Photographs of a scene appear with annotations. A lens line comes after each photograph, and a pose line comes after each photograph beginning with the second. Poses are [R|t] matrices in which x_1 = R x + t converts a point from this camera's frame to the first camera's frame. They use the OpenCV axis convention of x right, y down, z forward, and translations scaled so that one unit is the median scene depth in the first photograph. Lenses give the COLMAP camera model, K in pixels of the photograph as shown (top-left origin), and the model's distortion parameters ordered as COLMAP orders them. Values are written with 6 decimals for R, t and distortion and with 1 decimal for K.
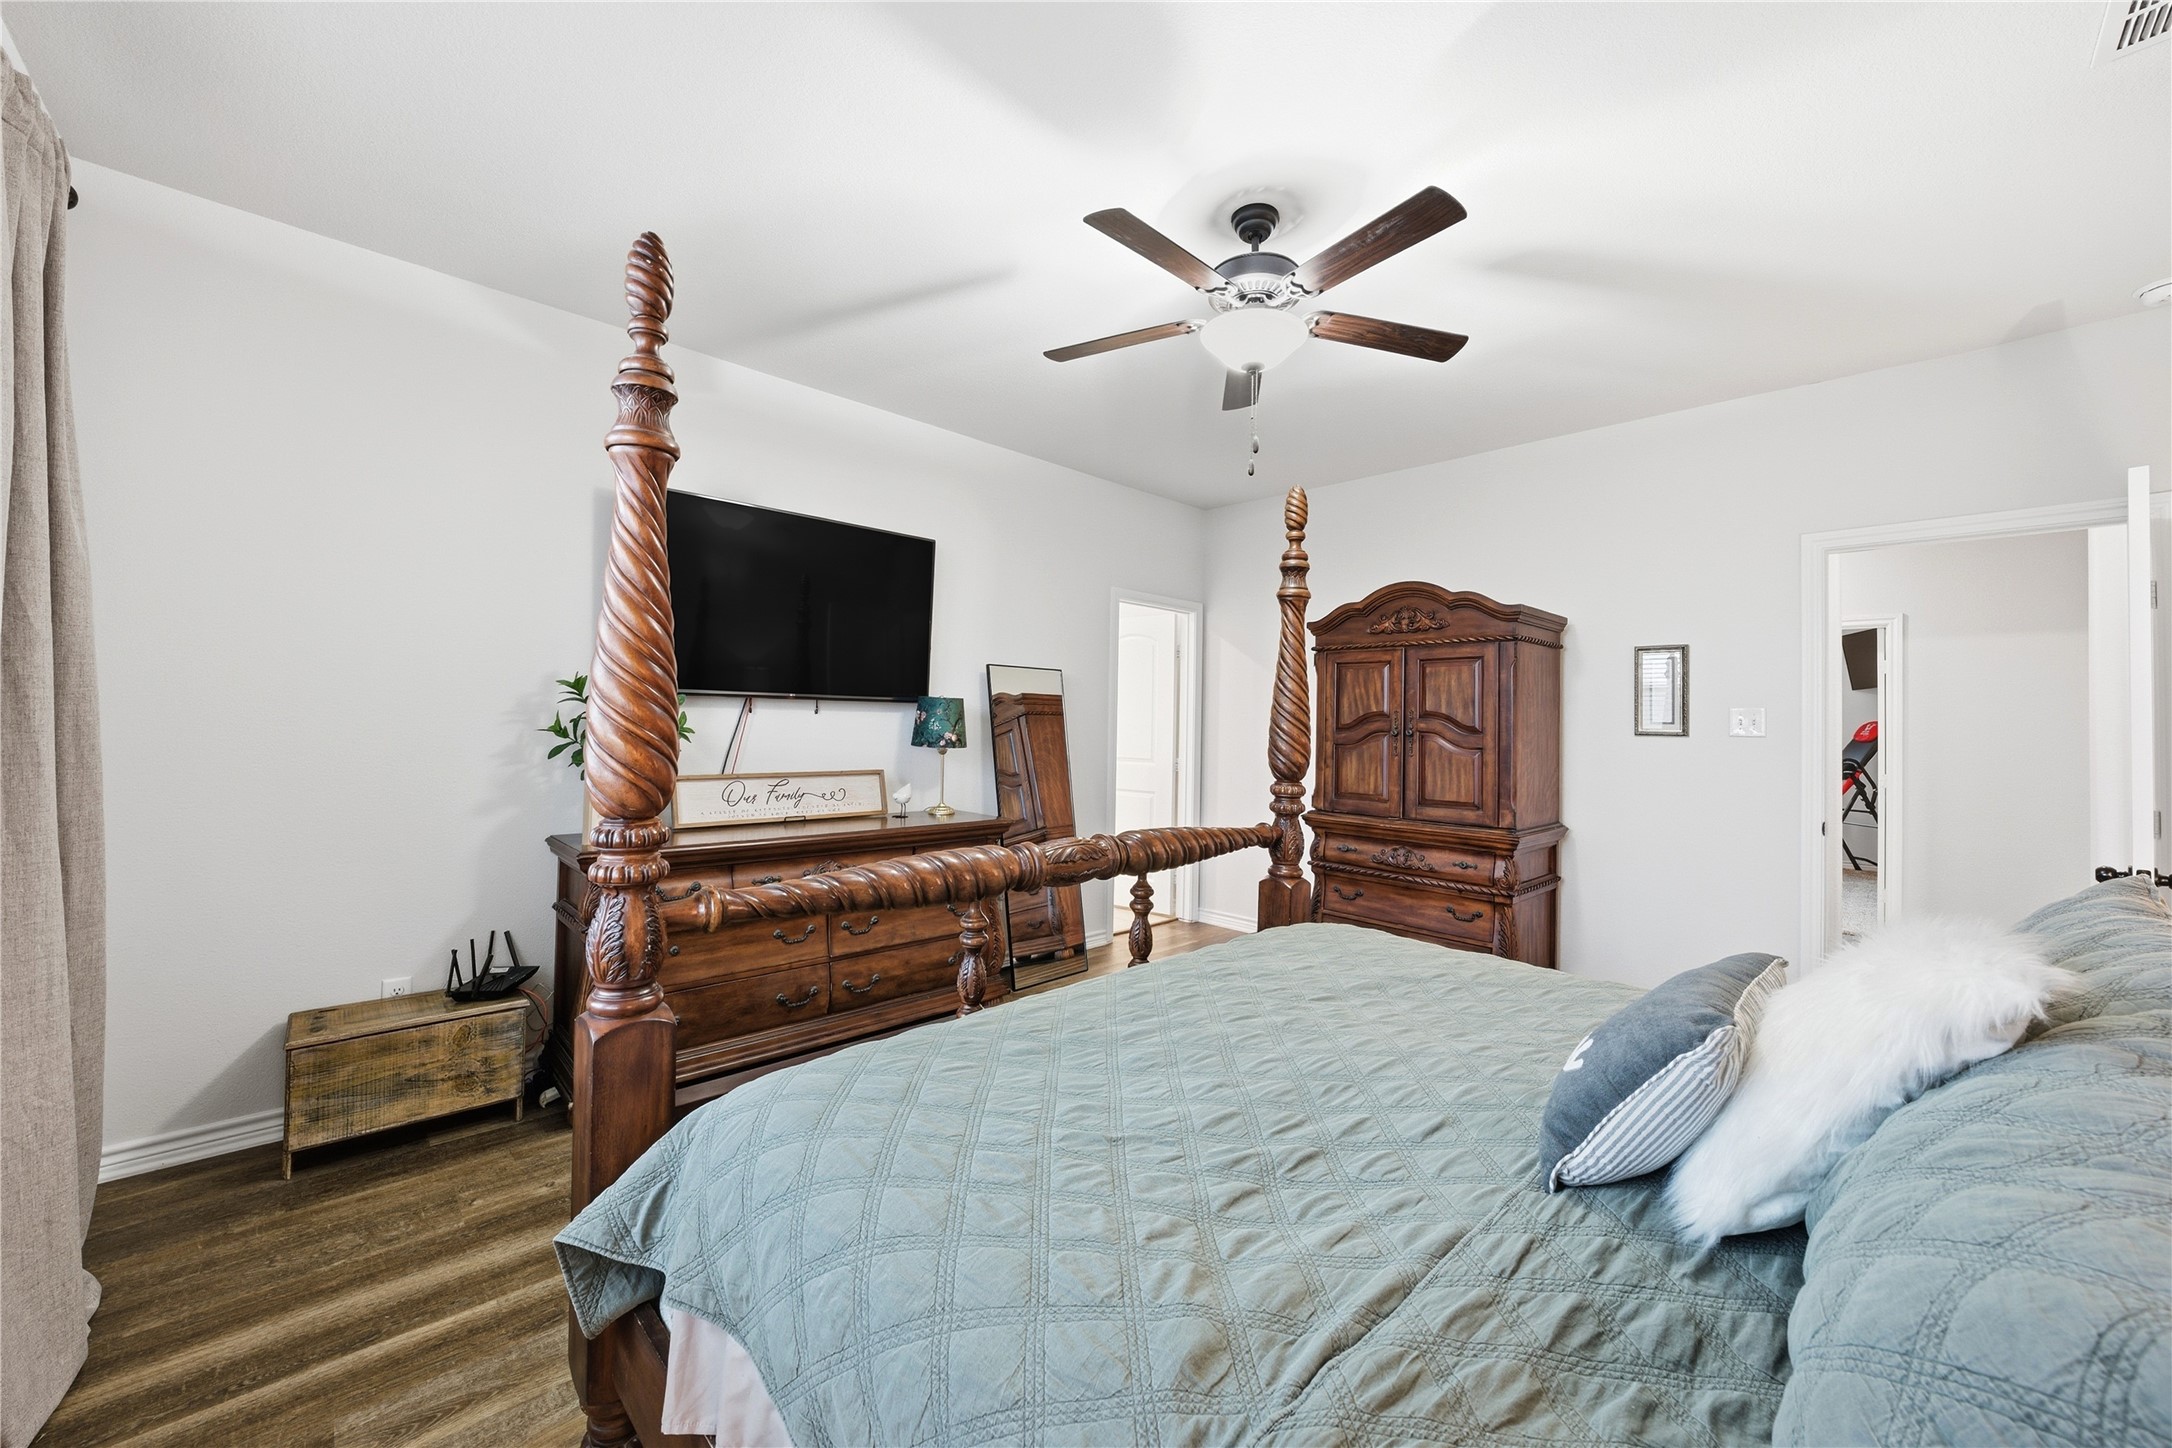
lens RADIAL K [[828.0, 0, 1086.0], [0, 828.0, 724.0], [0, 0, 1]] dist [-0.002995, -0.000138]
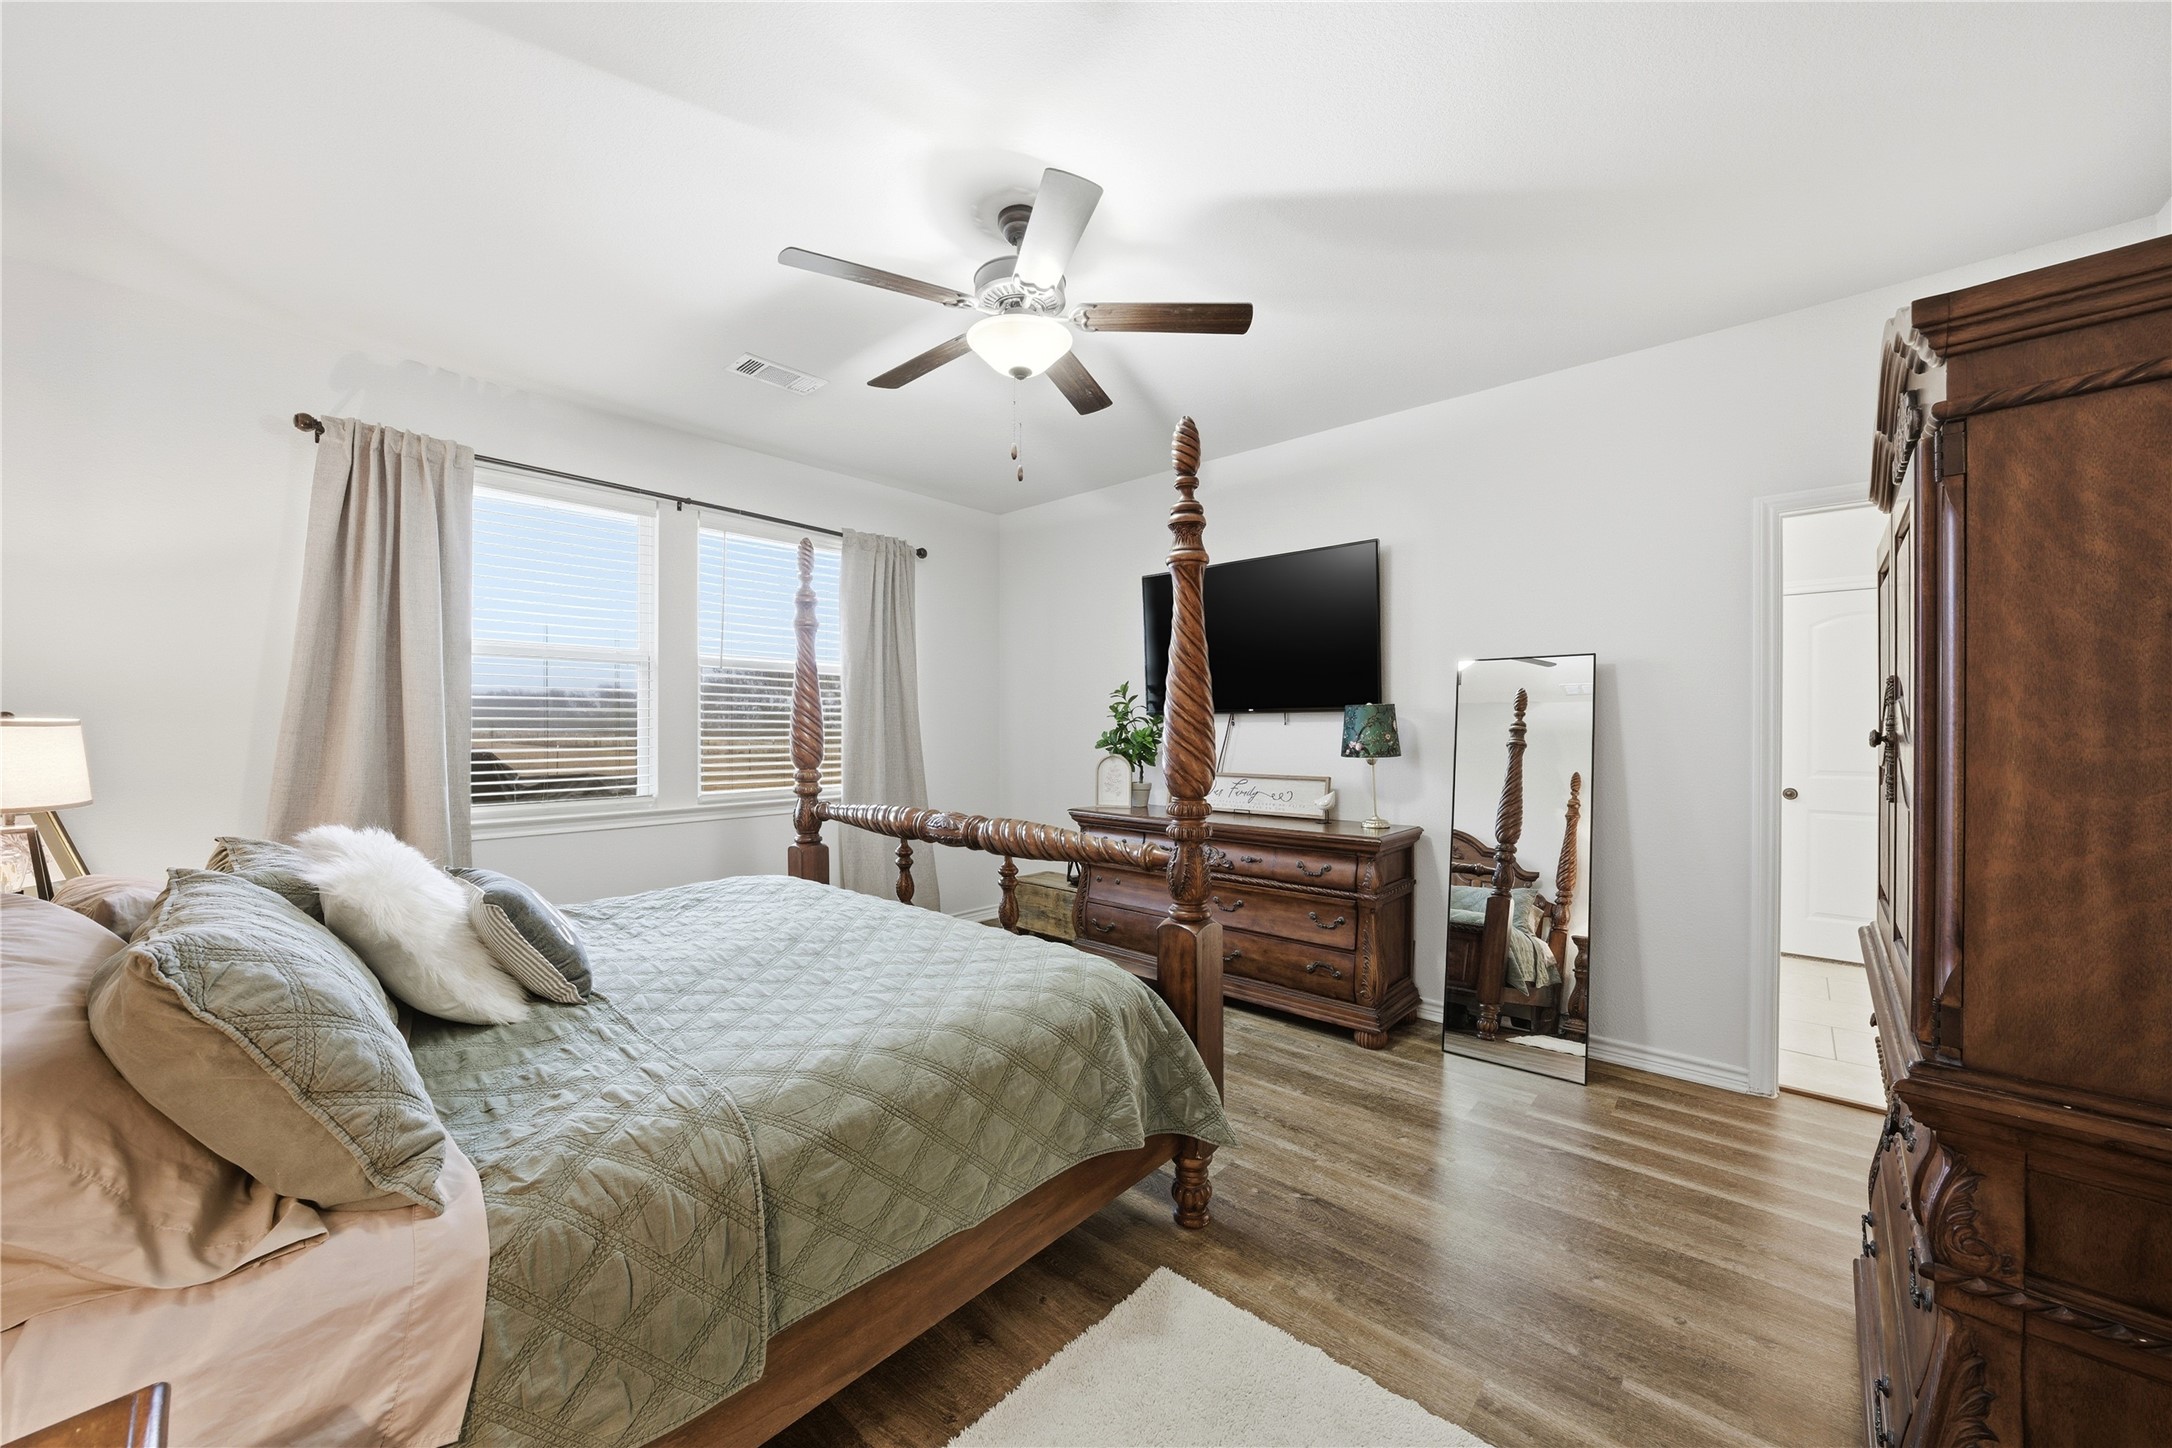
lens RADIAL K [[801.5, 0, 1090.5], [0, 801.5, 732.3], [0, 0, 1]] dist [-0.000689, -0.000018]
pose [[0.073284, -0.012016, -0.997239, 0.769817], [0.004030, 0.999923, -0.011752, 0.010166], [0.997303, -0.003158, 0.073326, 0.655878]]
